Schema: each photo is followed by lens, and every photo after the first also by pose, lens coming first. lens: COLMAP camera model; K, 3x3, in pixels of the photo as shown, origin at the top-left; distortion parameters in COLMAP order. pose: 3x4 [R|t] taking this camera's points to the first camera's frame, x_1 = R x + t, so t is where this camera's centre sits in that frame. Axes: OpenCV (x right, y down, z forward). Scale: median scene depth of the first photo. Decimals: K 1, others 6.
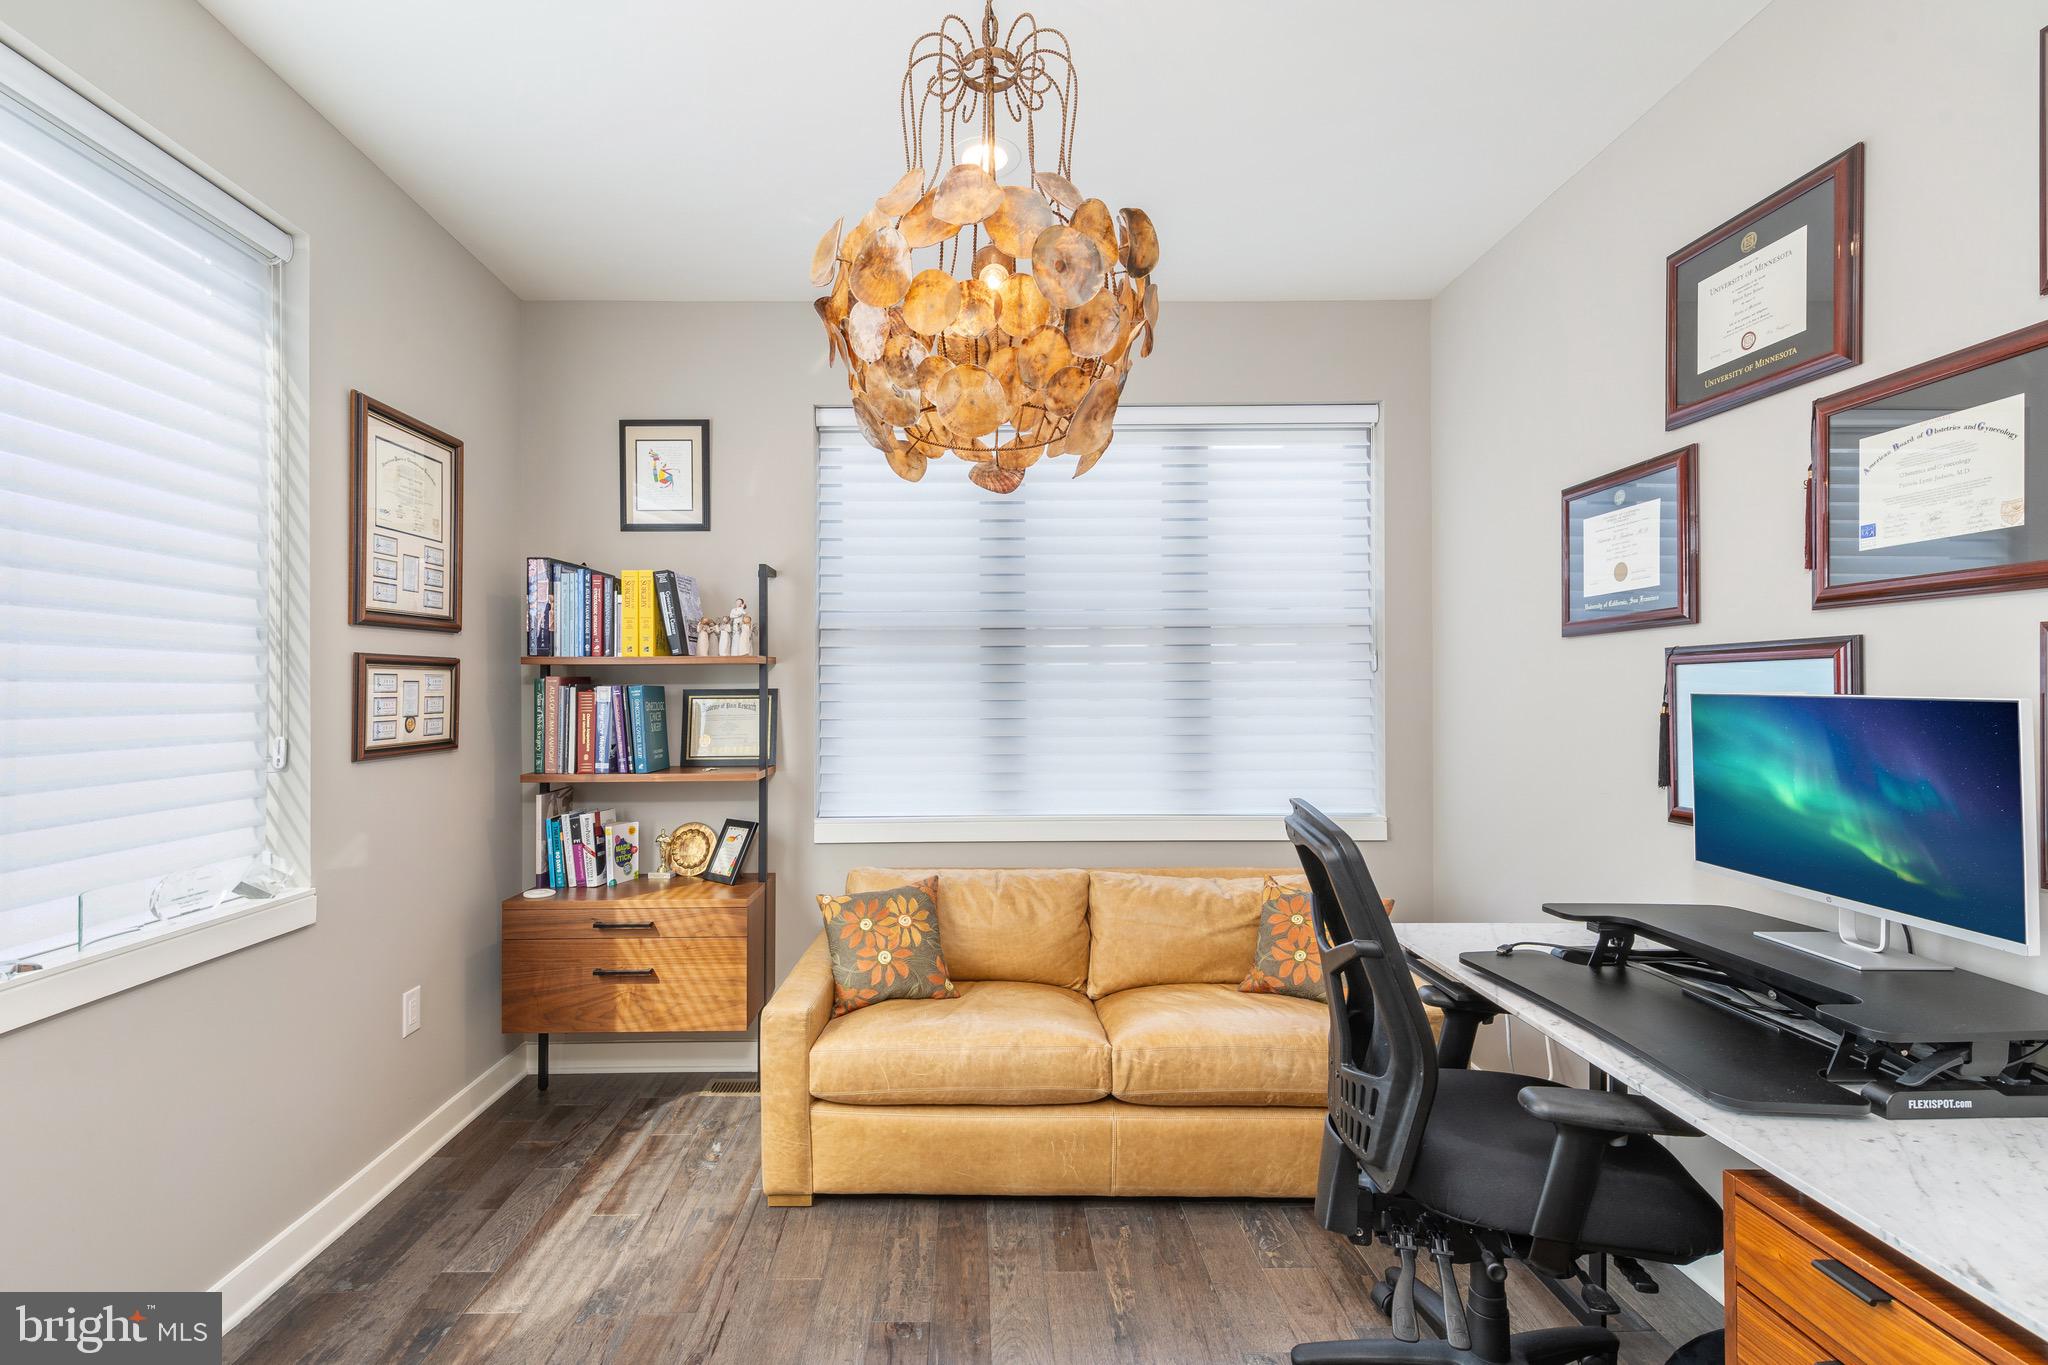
lens RADIAL K [[929.0, 0, 1024.3], [0, 929.0, 687.5], [0, 0, 1]] dist [0.005510, -0.000134]
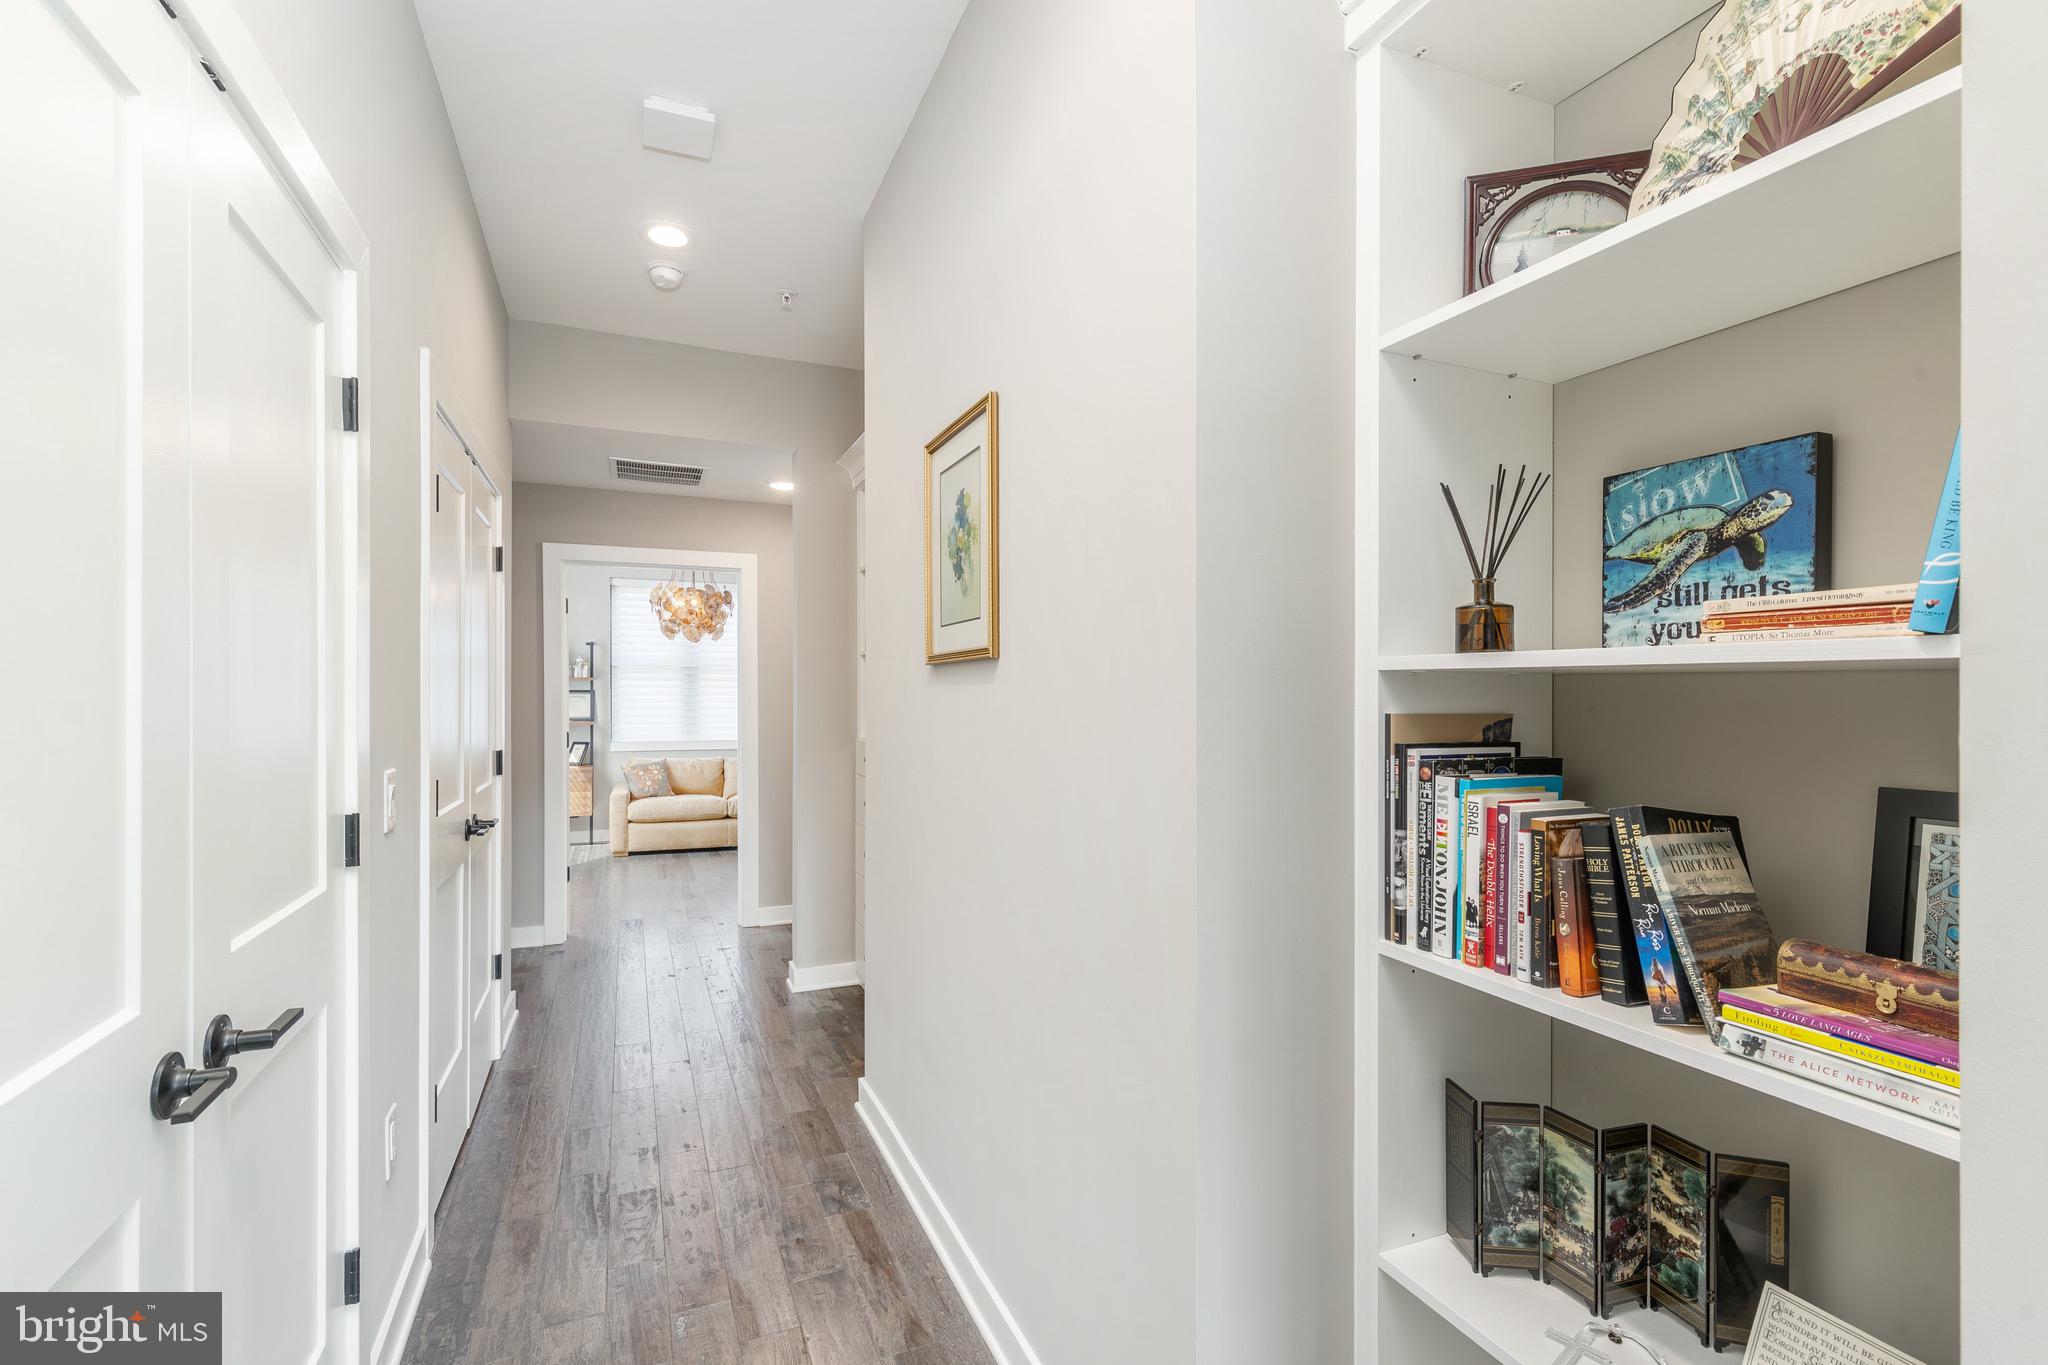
lens RADIAL K [[929.0, 0, 1025.8], [0, 929.0, 693.0], [0, 0, 1]] dist [0.005510, -0.000134]
pose [[0.943003, -0.001784, 0.332780, -0.005552], [-0.000730, 0.999972, 0.007430, -0.012103], [-0.332784, -0.007249, 0.942975, -2.033763]]
